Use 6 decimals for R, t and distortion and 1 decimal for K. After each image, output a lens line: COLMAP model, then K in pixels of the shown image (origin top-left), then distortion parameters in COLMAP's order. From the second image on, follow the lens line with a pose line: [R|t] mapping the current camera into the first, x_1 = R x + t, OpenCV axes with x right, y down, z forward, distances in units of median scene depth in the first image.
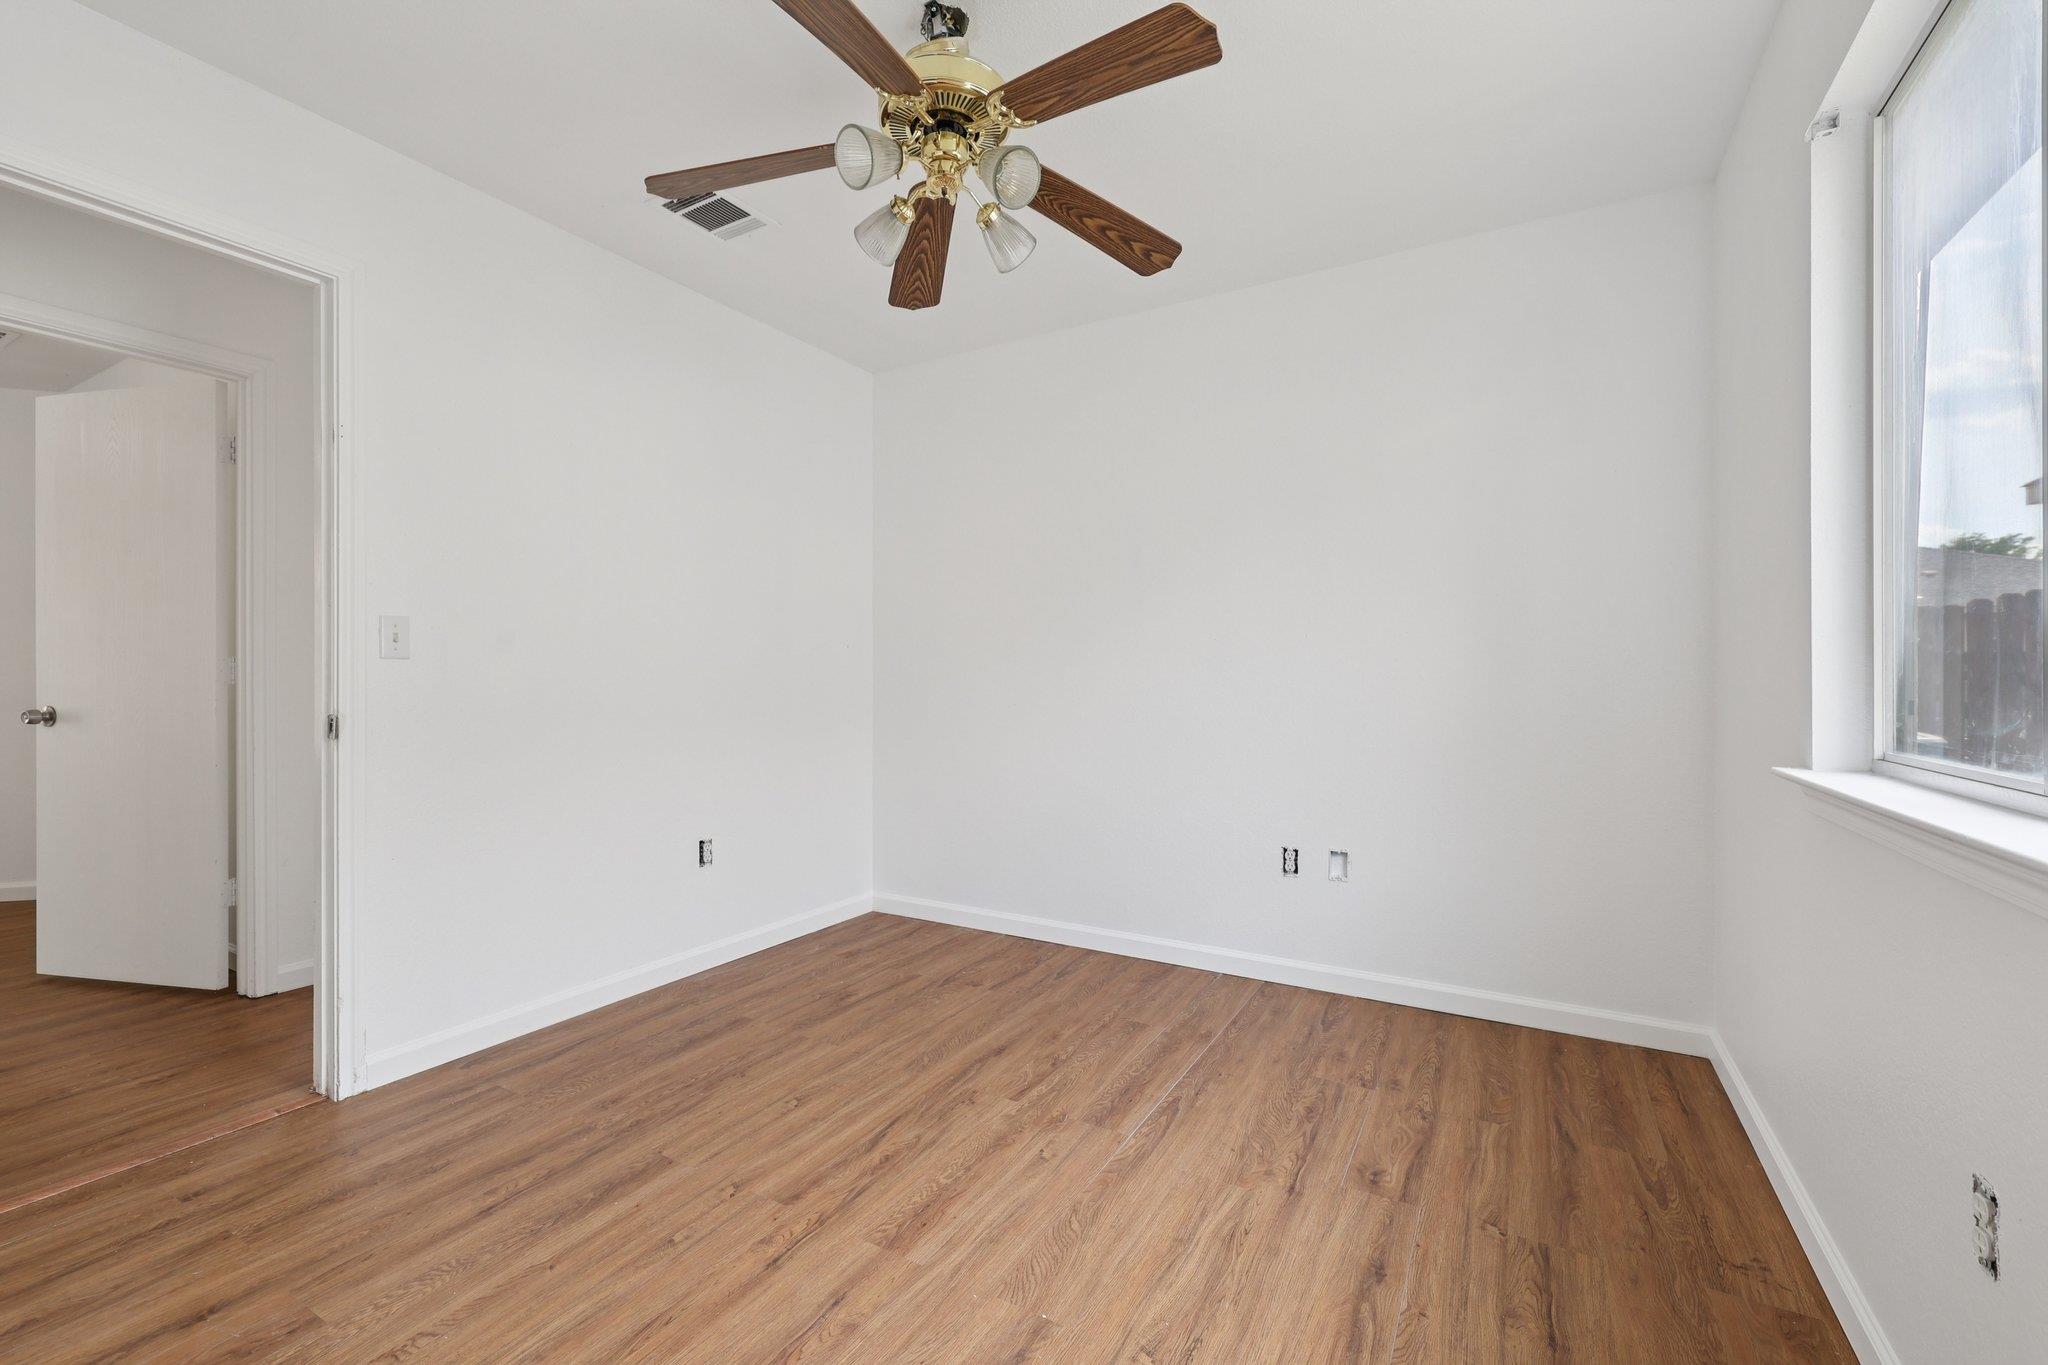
lens RADIAL K [[859.5, 0, 1031.5], [0, 859.5, 682.7], [0, 0, 1]] dist [0.001204, 0.000271]
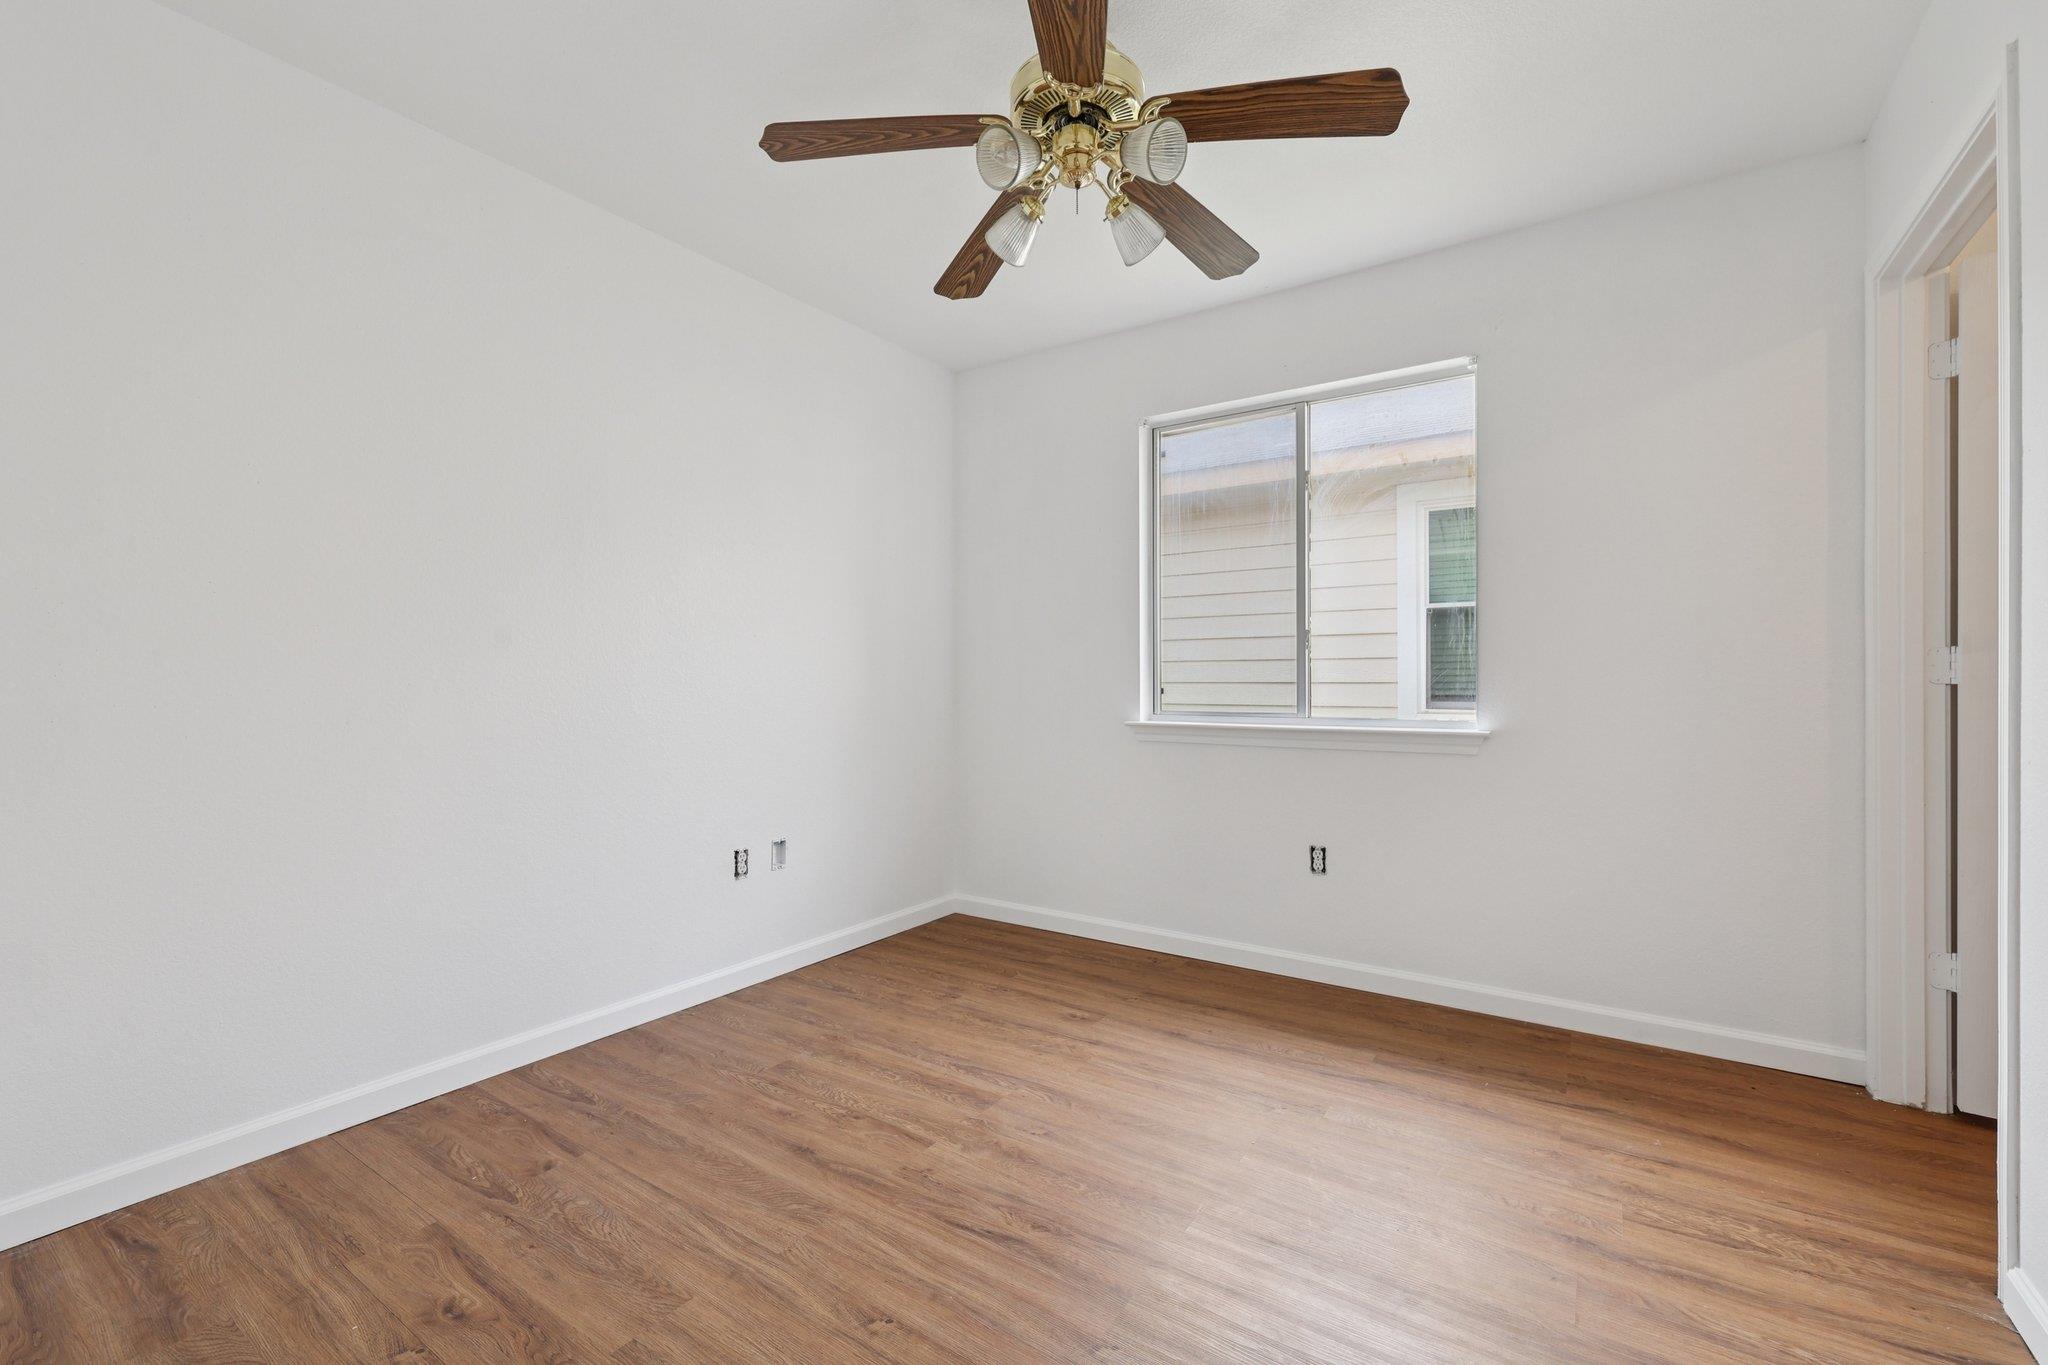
lens RADIAL K [[859.5, 0, 1031.5], [0, 859.5, 682.7], [0, 0, 1]] dist [0.001204, 0.000271]
pose [[0.068979, -0.005802, 0.997601, -0.842008], [-0.000065, 0.999983, 0.005820, -0.007556], [-0.997618, -0.000466, 0.068977, 0.763286]]
